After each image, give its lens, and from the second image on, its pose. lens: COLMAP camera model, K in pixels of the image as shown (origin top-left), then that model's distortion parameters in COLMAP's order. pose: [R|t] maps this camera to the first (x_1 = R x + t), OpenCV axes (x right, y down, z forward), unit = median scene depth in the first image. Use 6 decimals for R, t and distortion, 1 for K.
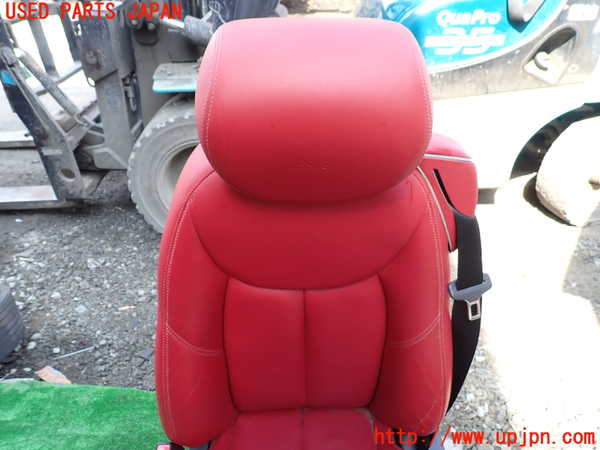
lens RADIAL K [[441.6, 0, 299.2], [0, 441.6, 223.2], [0, 0, 1]] dist [0.000114, 0.001542]
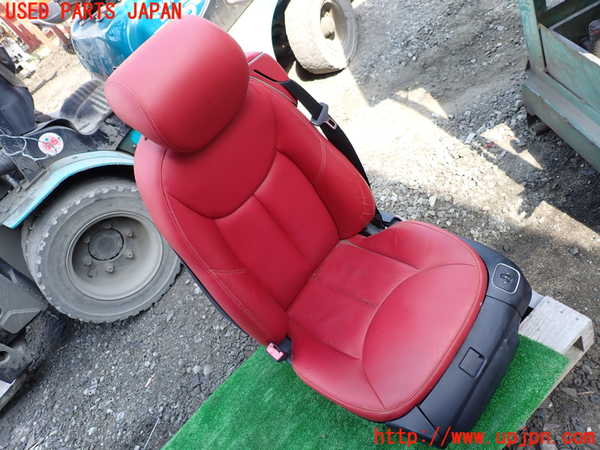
lens RADIAL K [[441.6, 0, 299.3], [0, 441.6, 222.1], [0, 0, 1]] dist [0.000114, 0.001542]
pose [[0.629877, -0.733209, 0.256240, -0.183381], [0.730775, 0.671213, 0.124261, 0.077090], [-0.263101, 0.108984, 0.958593, -0.246490]]
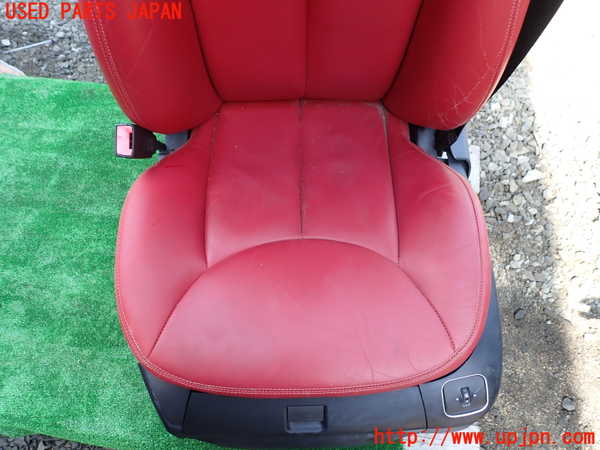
lens RADIAL K [[441.6, 0, 299.3], [0, 441.6, 219.4], [0, 0, 1]] dist [0.000114, 0.001542]
pose [[0.999622, 0.026629, 0.006829, 0.003415], [-0.026151, 0.844482, 0.534945, 0.123483], [0.008478, -0.534922, 0.844859, 0.142872]]
